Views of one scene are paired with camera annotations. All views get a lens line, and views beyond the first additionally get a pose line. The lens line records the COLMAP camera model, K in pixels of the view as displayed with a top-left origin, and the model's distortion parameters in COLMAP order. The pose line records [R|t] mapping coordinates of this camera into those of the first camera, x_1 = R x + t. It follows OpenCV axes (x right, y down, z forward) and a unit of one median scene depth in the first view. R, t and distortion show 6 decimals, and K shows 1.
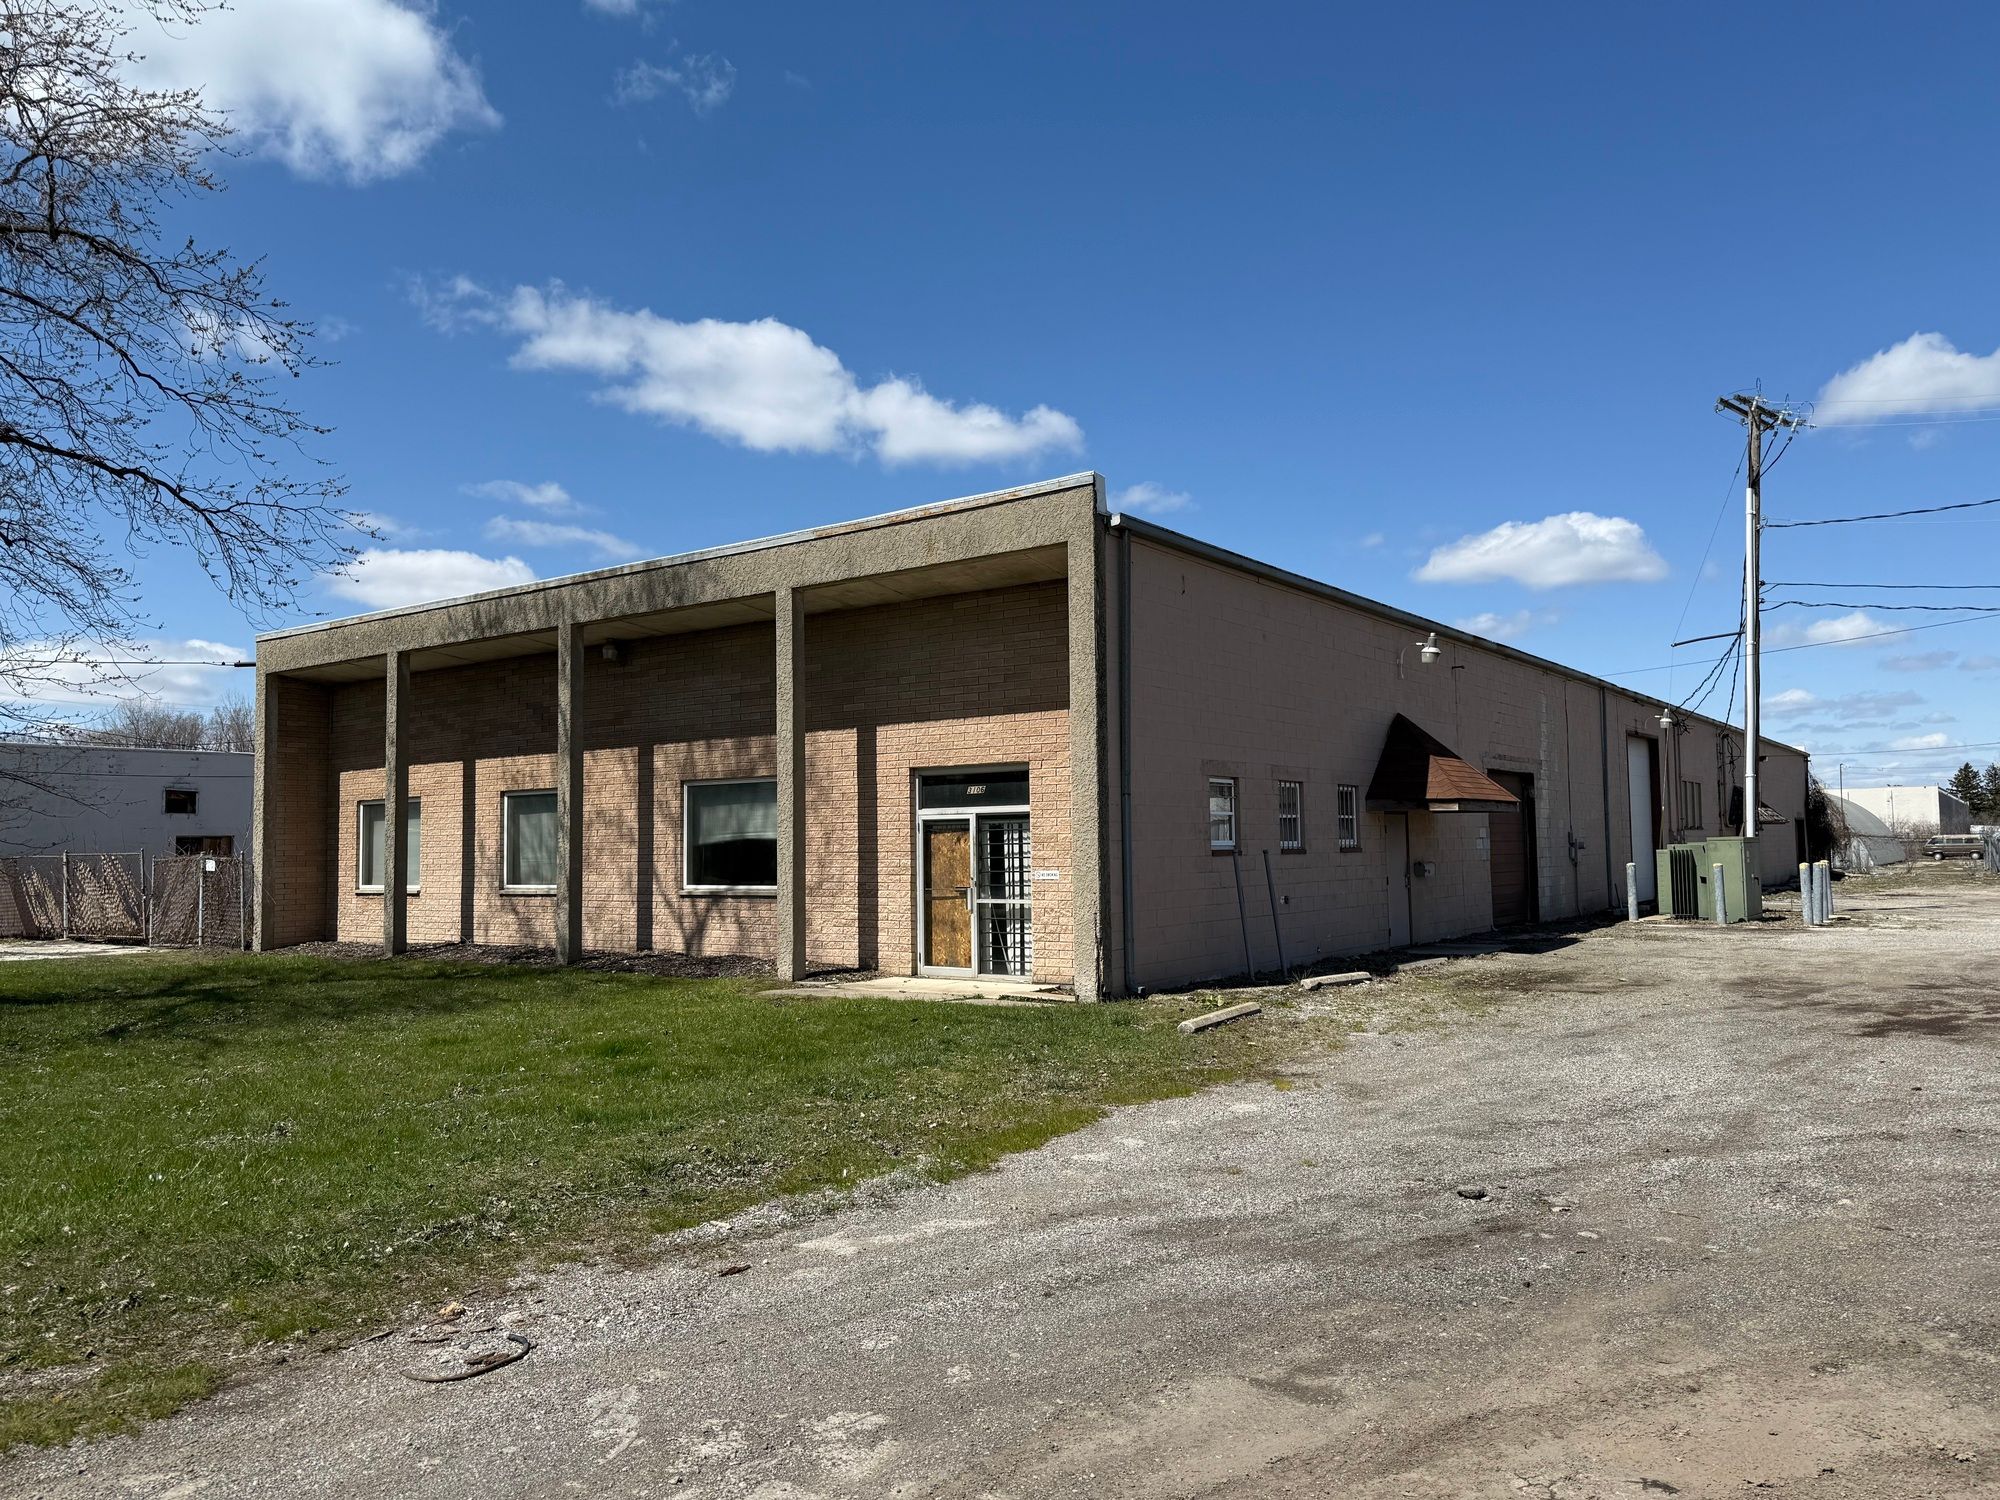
lens RADIAL K [[1508.2, 0, 1000.2], [0, 1508.2, 762.6], [0, 0, 1]] dist [0.040866, -0.002244]
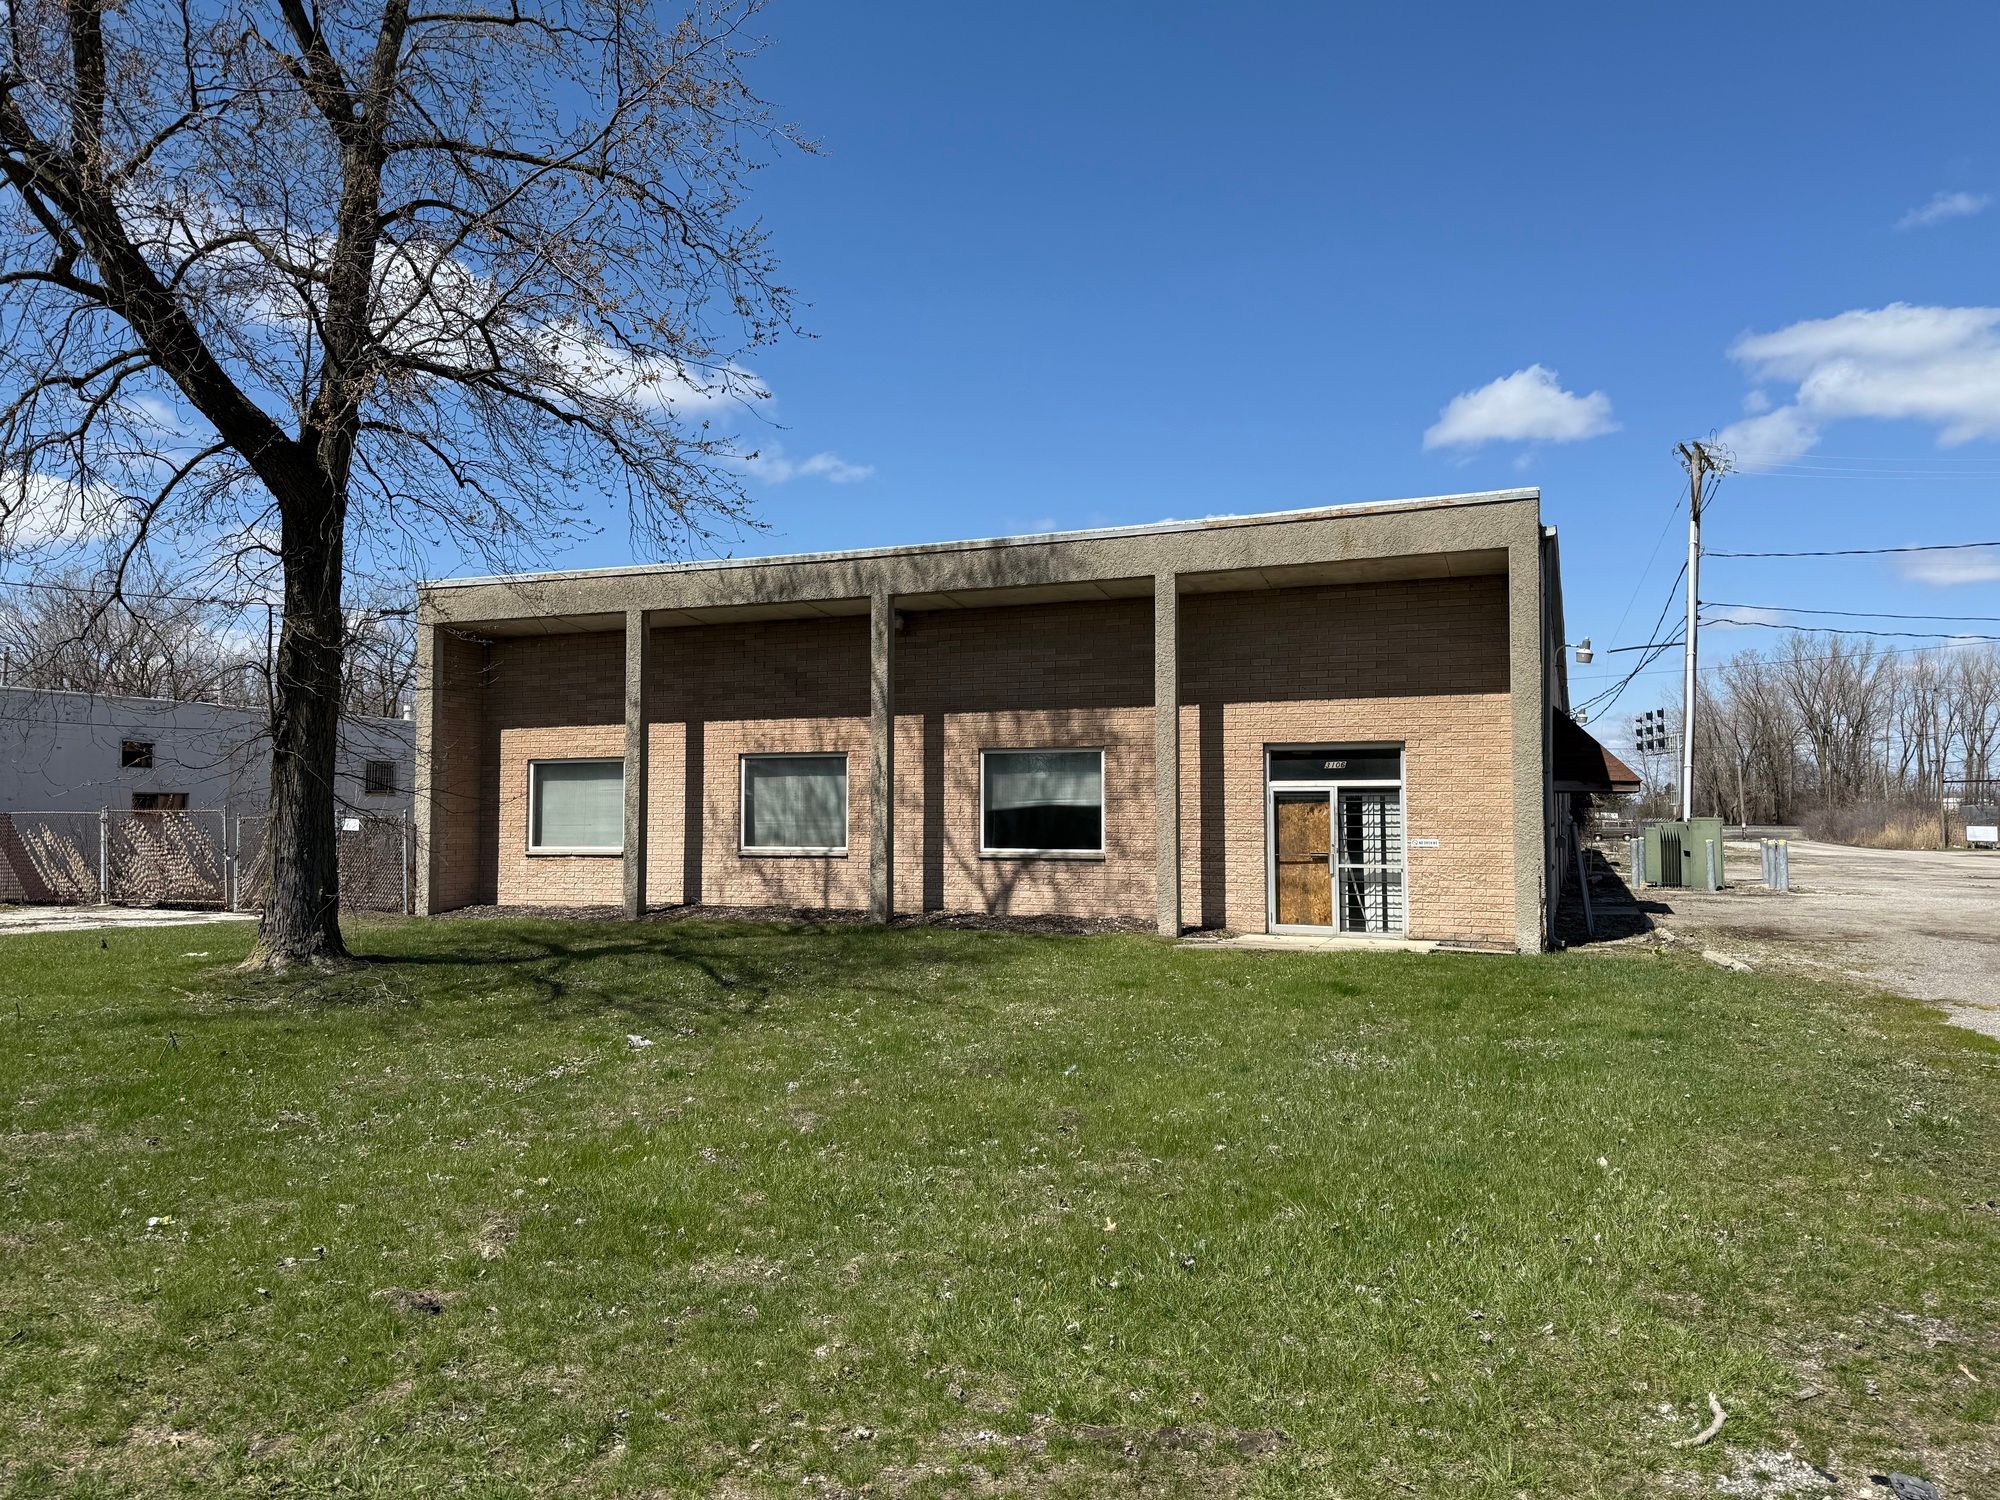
lens RADIAL K [[1455.2, 0, 1000.0], [0, 1455.2, 750.0], [0, 0, 1]] dist [0.125157, -0.094238]
pose [[0.970047, 0.025104, 0.241618, -0.453667], [-0.027283, 0.999612, 0.005676, 0.006824], [-0.241382, -0.012098, 0.970355, 0.016962]]
